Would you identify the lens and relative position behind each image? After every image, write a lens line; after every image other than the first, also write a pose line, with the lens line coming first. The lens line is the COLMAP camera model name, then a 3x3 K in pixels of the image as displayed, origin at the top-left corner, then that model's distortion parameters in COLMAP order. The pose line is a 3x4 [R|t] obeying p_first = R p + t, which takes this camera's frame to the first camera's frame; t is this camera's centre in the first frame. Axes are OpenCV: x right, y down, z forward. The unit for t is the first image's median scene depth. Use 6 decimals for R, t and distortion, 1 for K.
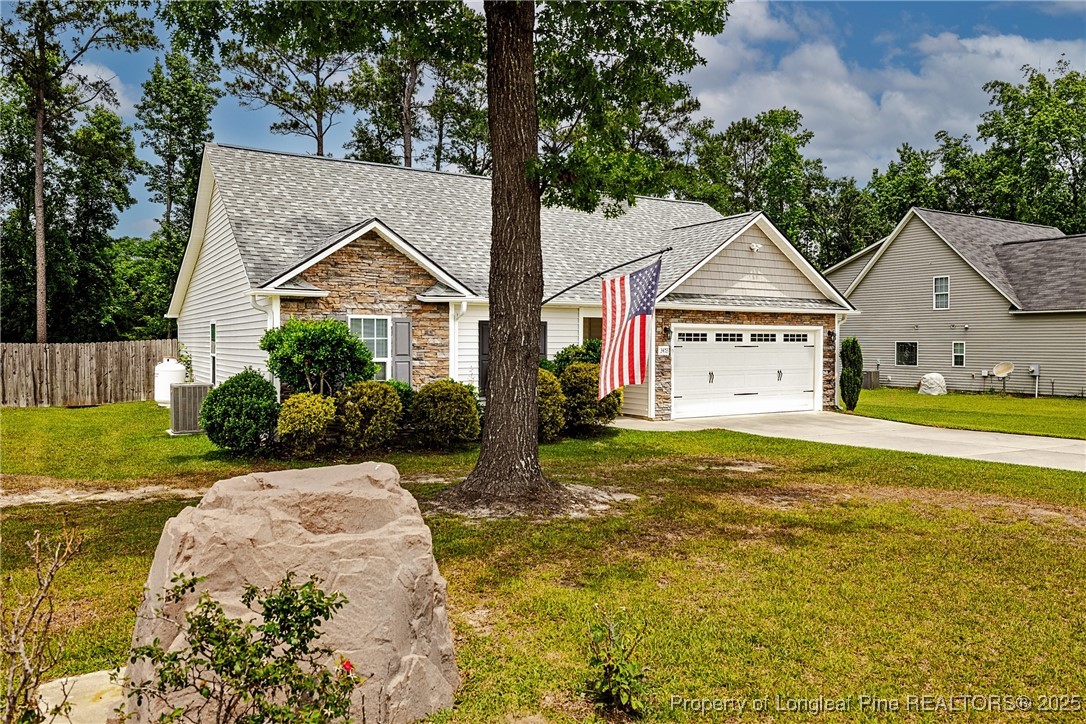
lens RADIAL K [[793.3, 0, 542.0], [0, 793.3, 348.6], [0, 0, 1]] dist [-0.000666, -0.001285]
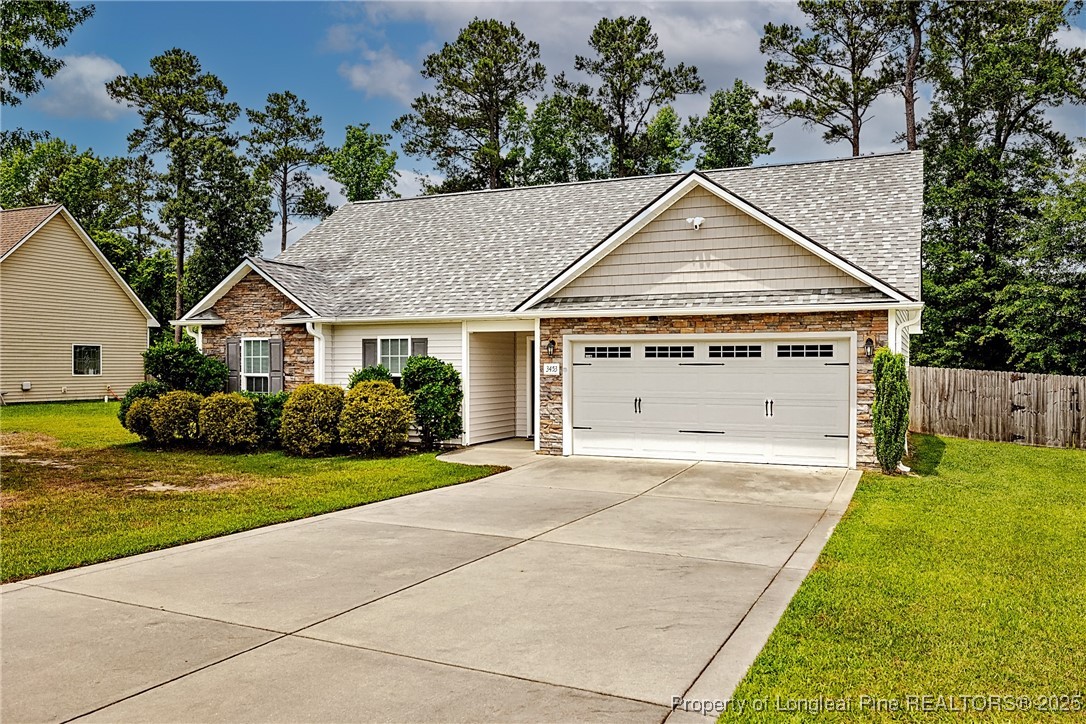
lens RADIAL K [[839.0, 0, 569.9], [0, 839.0, 363.0], [0, 0, 1]] dist [0.003137, 0.001219]
pose [[0.584048, -0.004232, -0.811708, 0.825582], [-0.006499, 0.999930, -0.009890, 0.004503], [0.811693, 0.011052, 0.583979, 0.488814]]
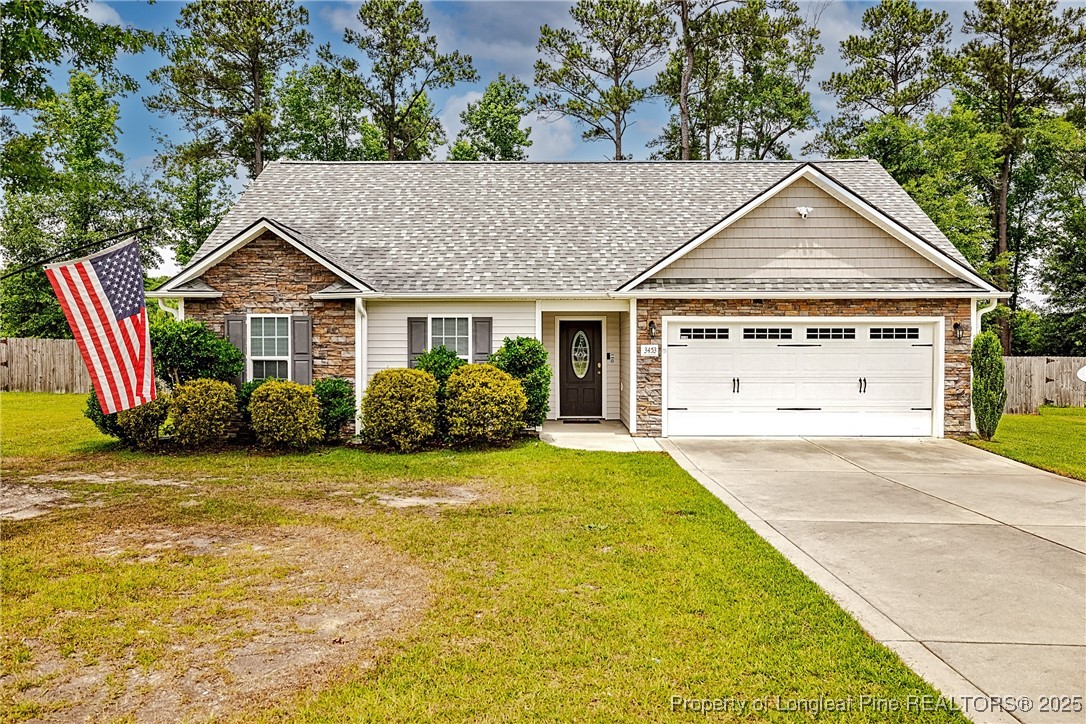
lens RADIAL K [[793.3, 0, 542.0], [0, 793.3, 348.6], [0, 0, 1]] dist [-0.000666, -0.001285]
pose [[0.849226, 0.001875, -0.528027, 0.464547], [-0.002412, 0.999997, -0.000329, 0.001173], [0.528024, 0.001553, 0.849228, 0.245510]]
